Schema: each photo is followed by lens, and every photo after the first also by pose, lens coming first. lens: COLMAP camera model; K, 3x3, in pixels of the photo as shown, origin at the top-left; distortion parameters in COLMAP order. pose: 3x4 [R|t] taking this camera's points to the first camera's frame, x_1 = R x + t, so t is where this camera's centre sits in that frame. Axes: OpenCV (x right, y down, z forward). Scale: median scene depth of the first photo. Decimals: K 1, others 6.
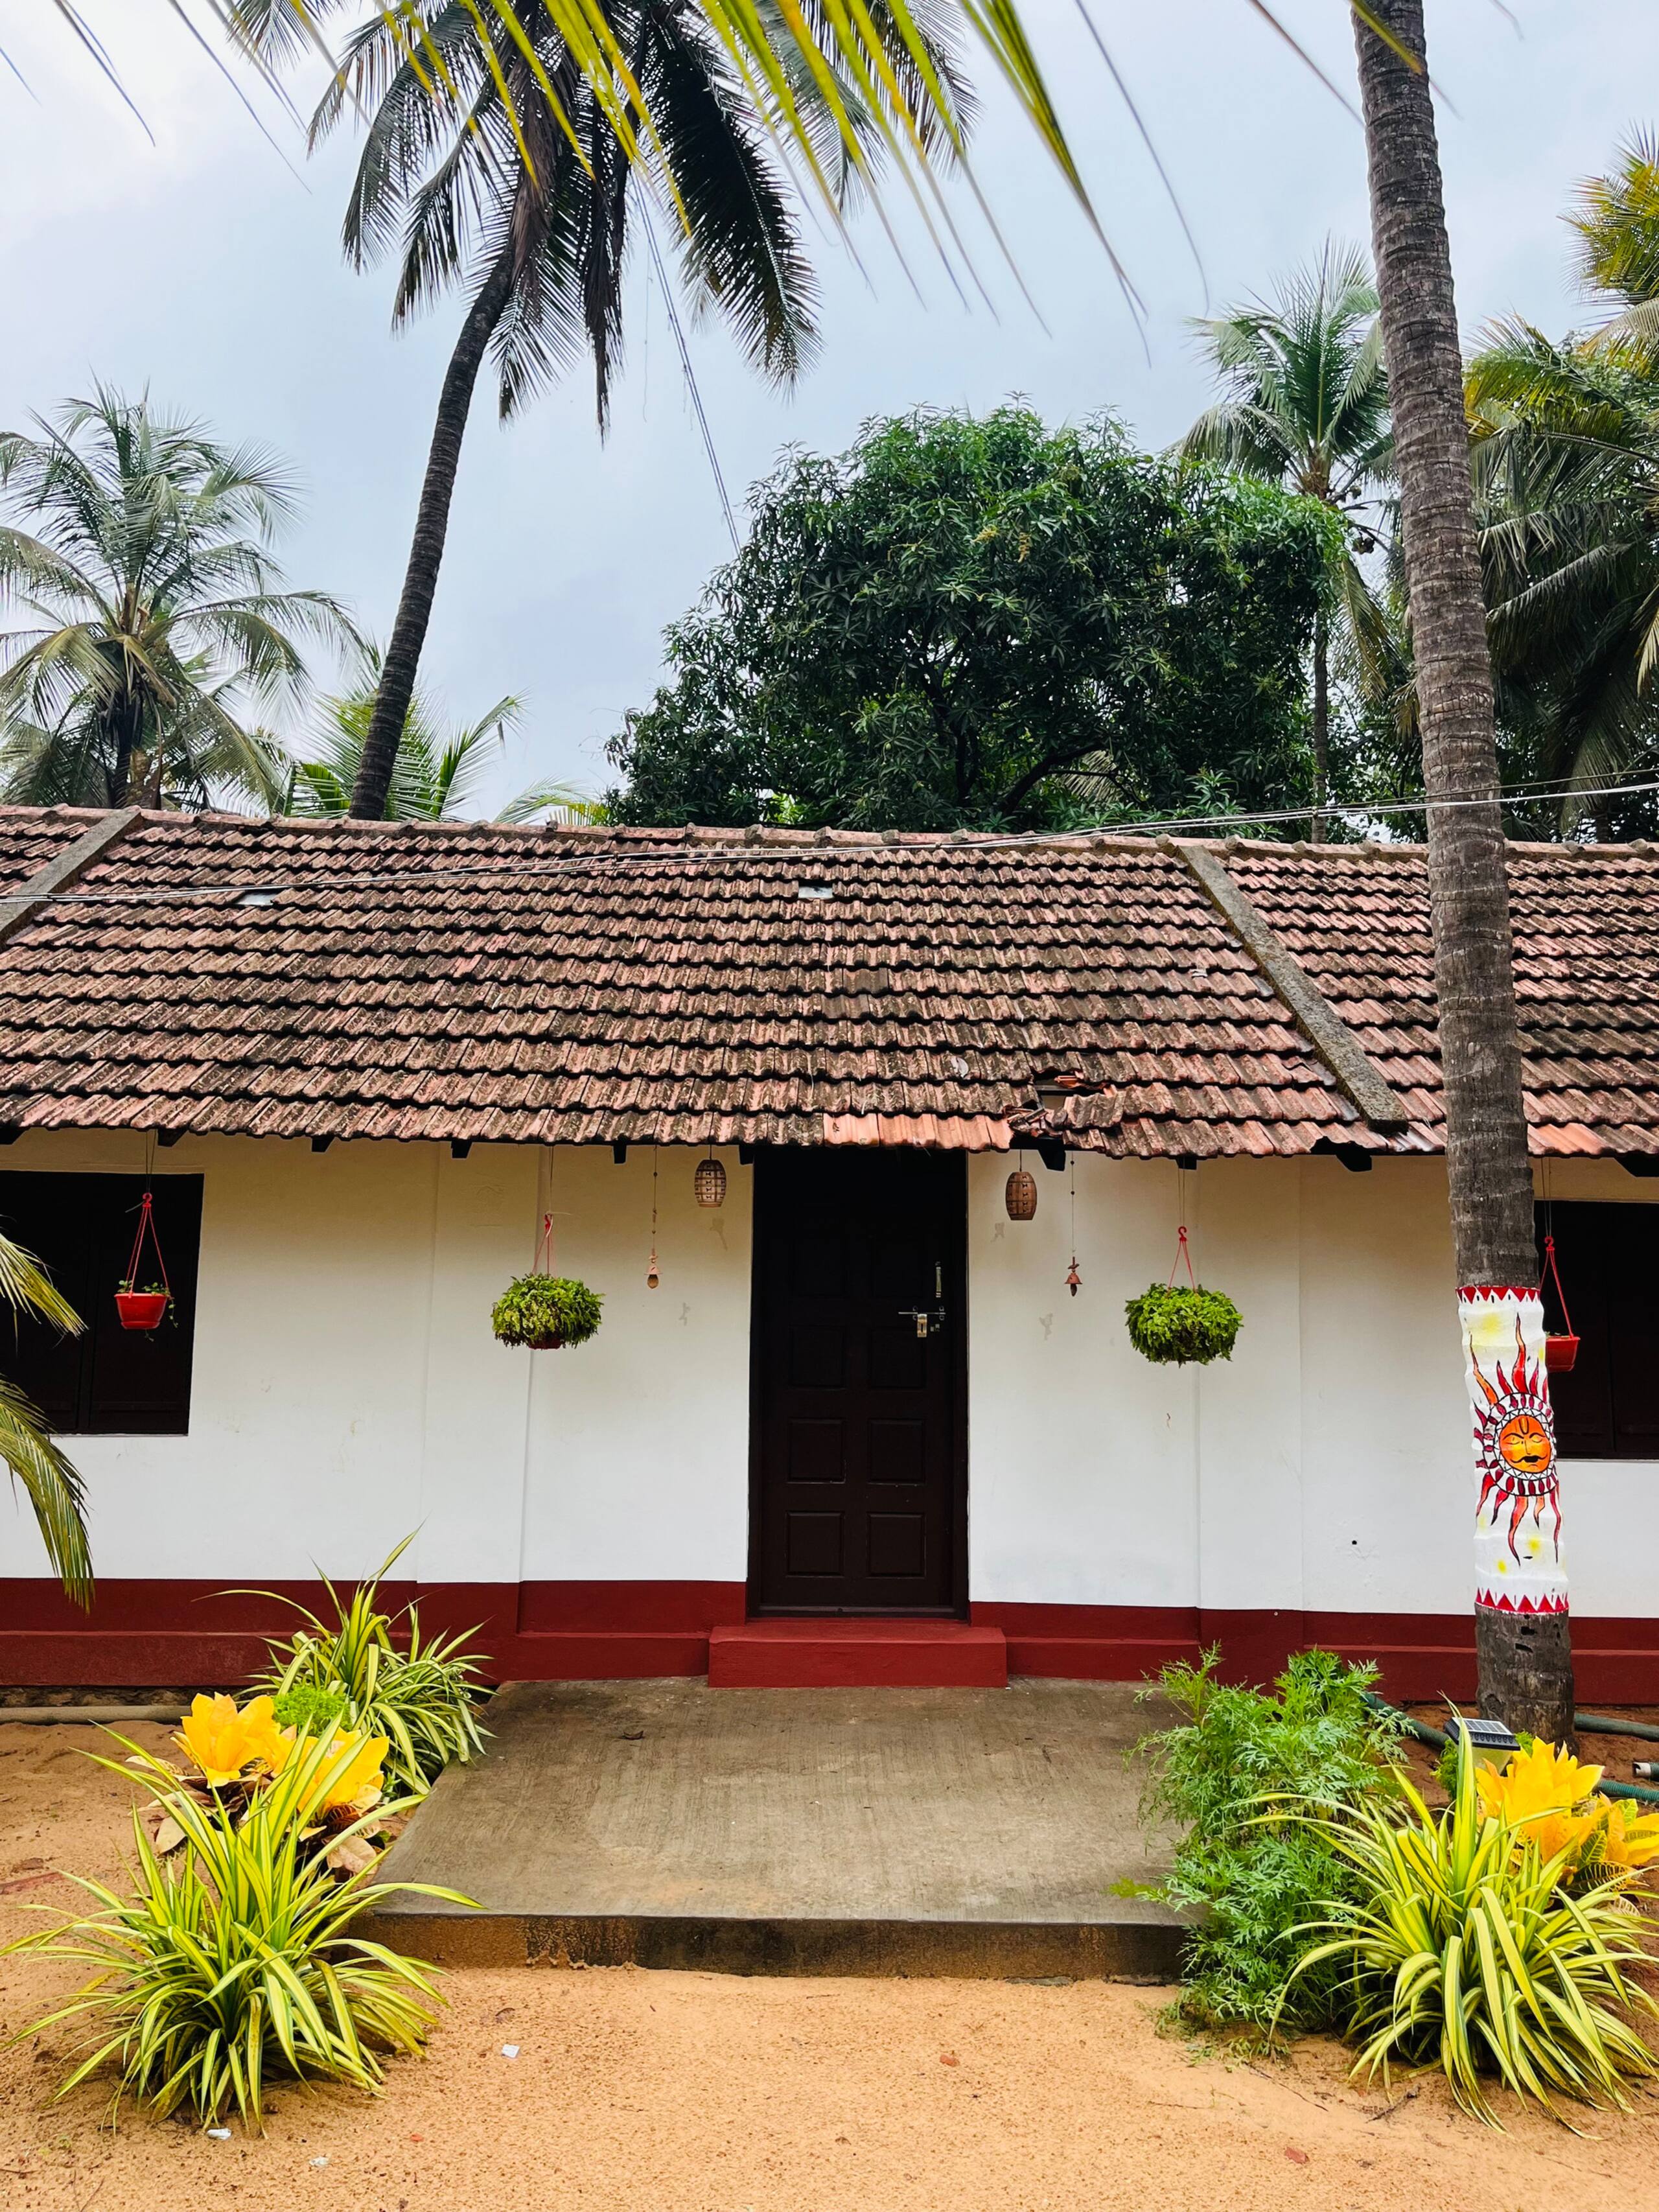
lens RADIAL K [[1660.4, 0, 833.6], [0, 1660.4, 1132.3], [0, 0, 1]] dist [0.084965, -0.106401]
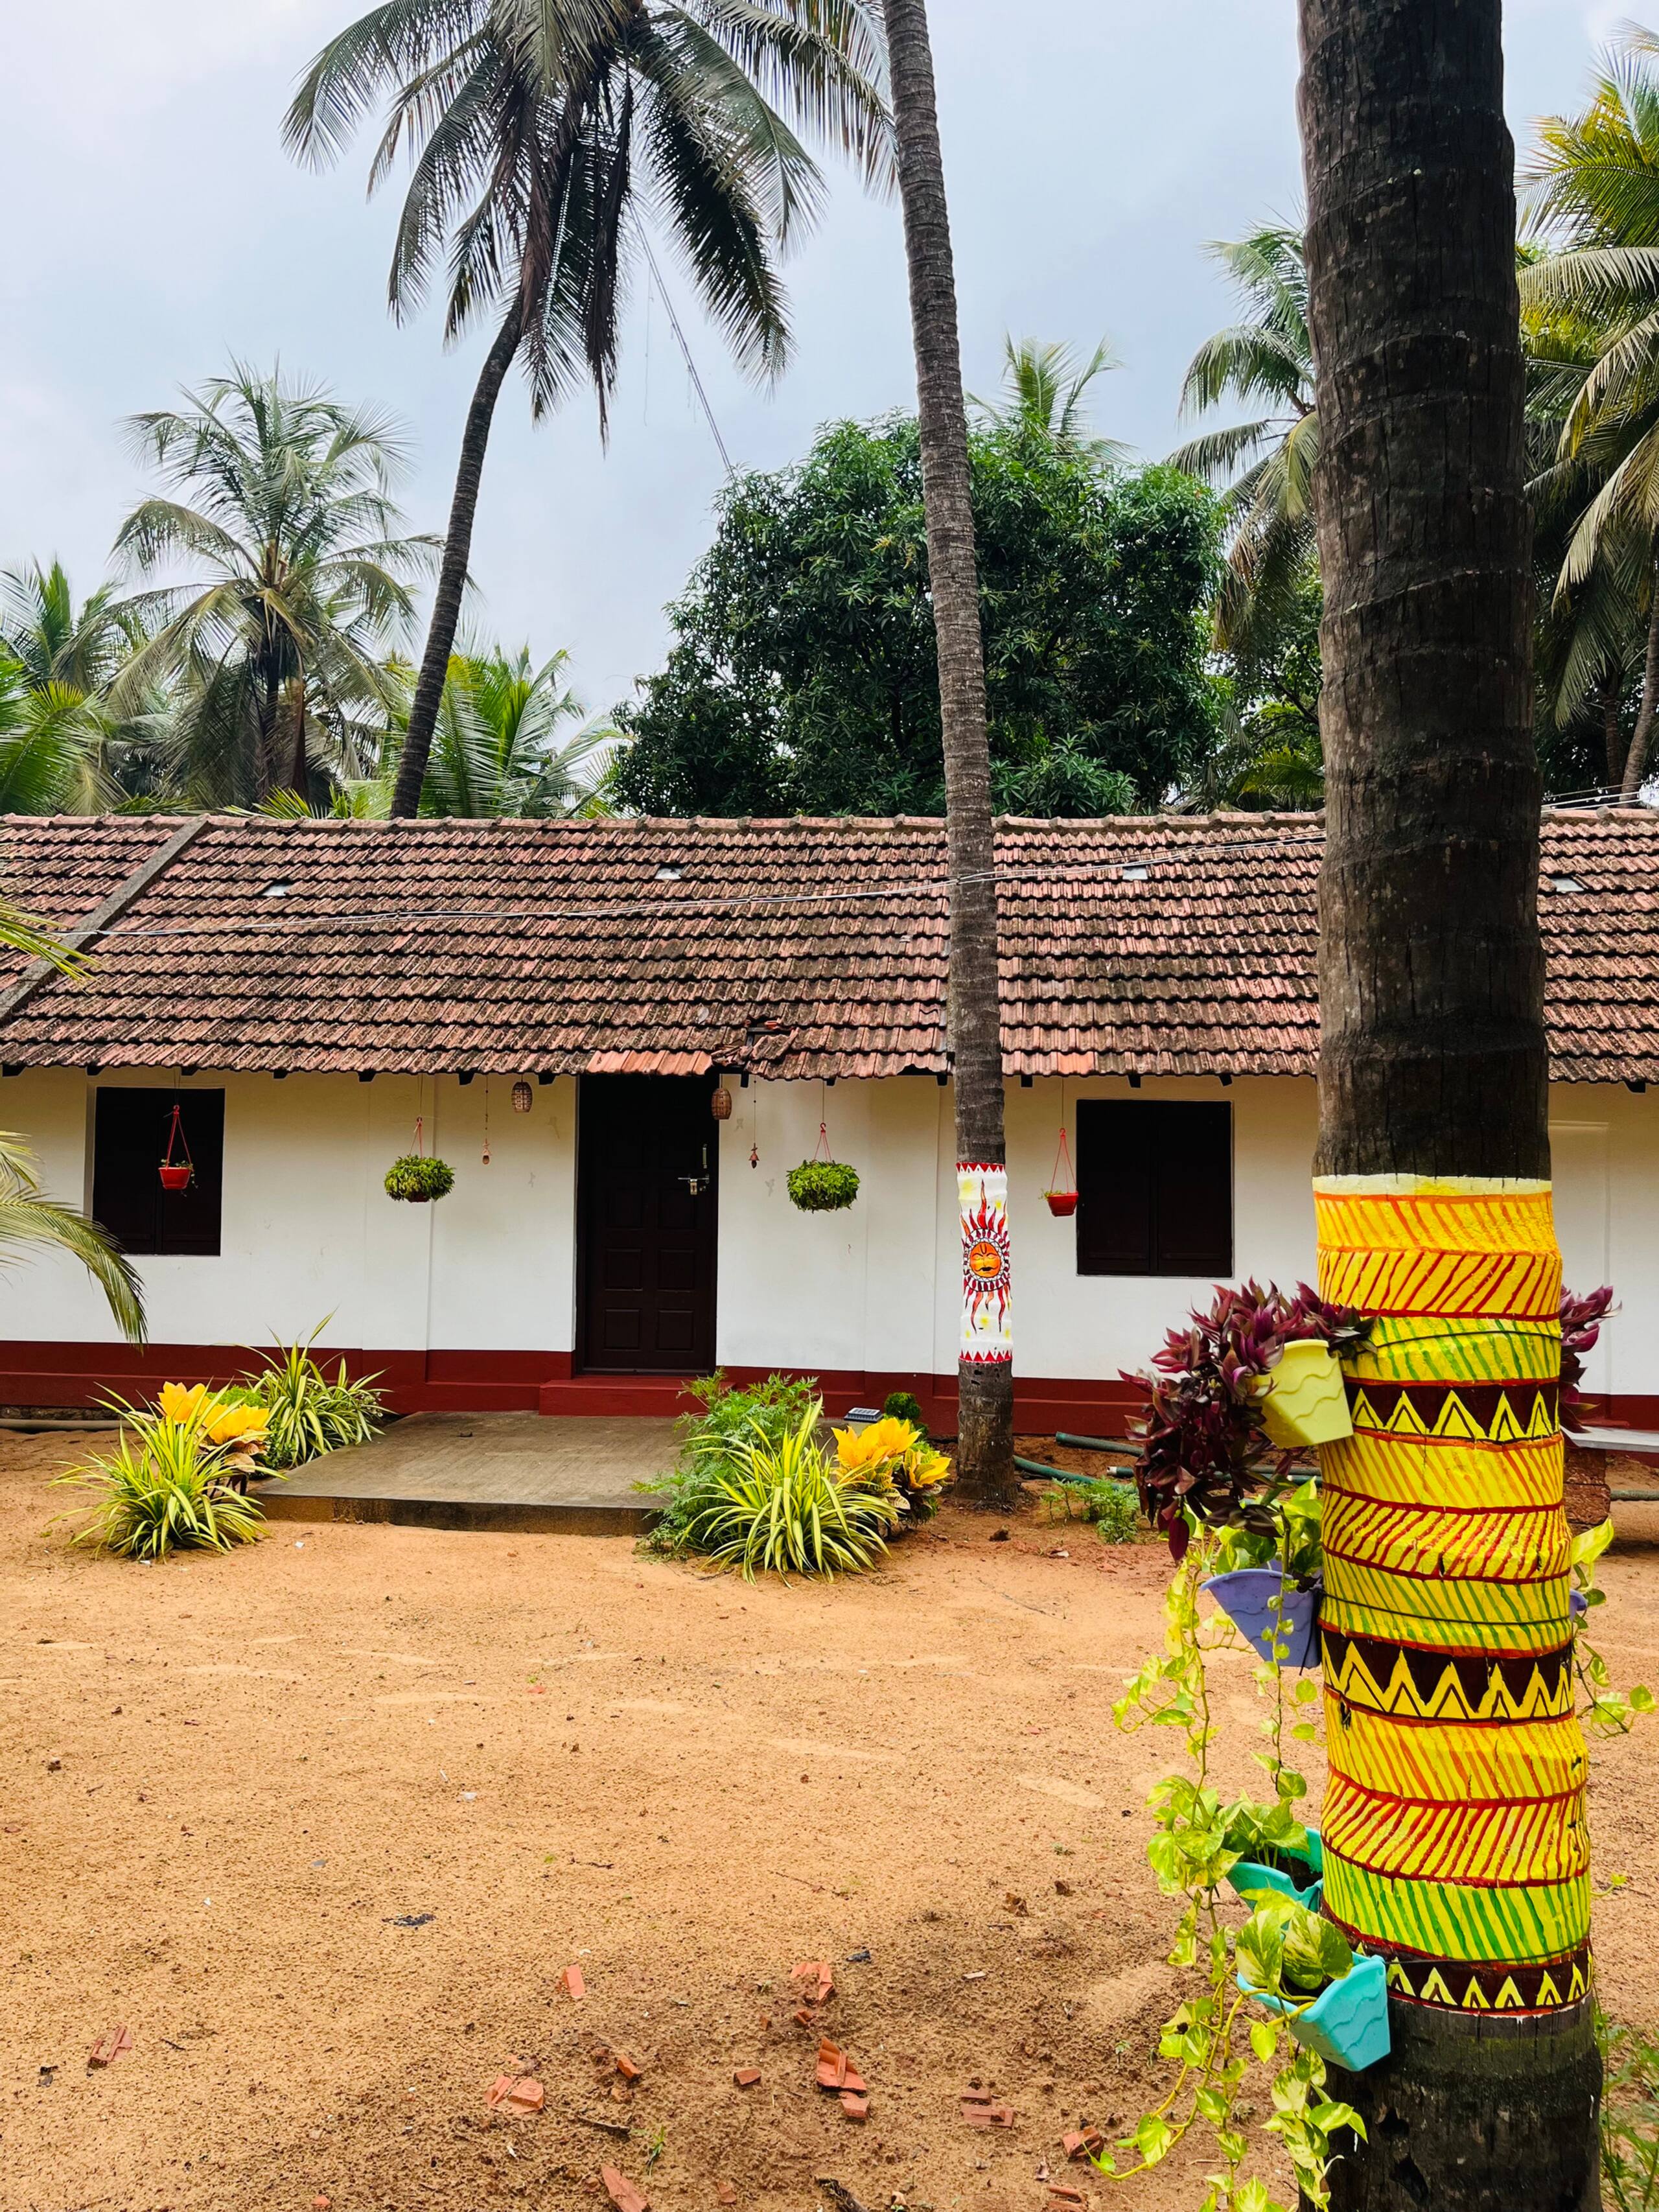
lens RADIAL K [[1660.4, 0, 833.6], [0, 1660.4, 1132.3], [0, 0, 1]] dist [0.084965, -0.106401]
pose [[0.992992, -0.003615, -0.118123, 0.352256], [0.013805, 0.996237, 0.085562, -0.057816], [0.117369, -0.086593, 0.989306, -0.449920]]
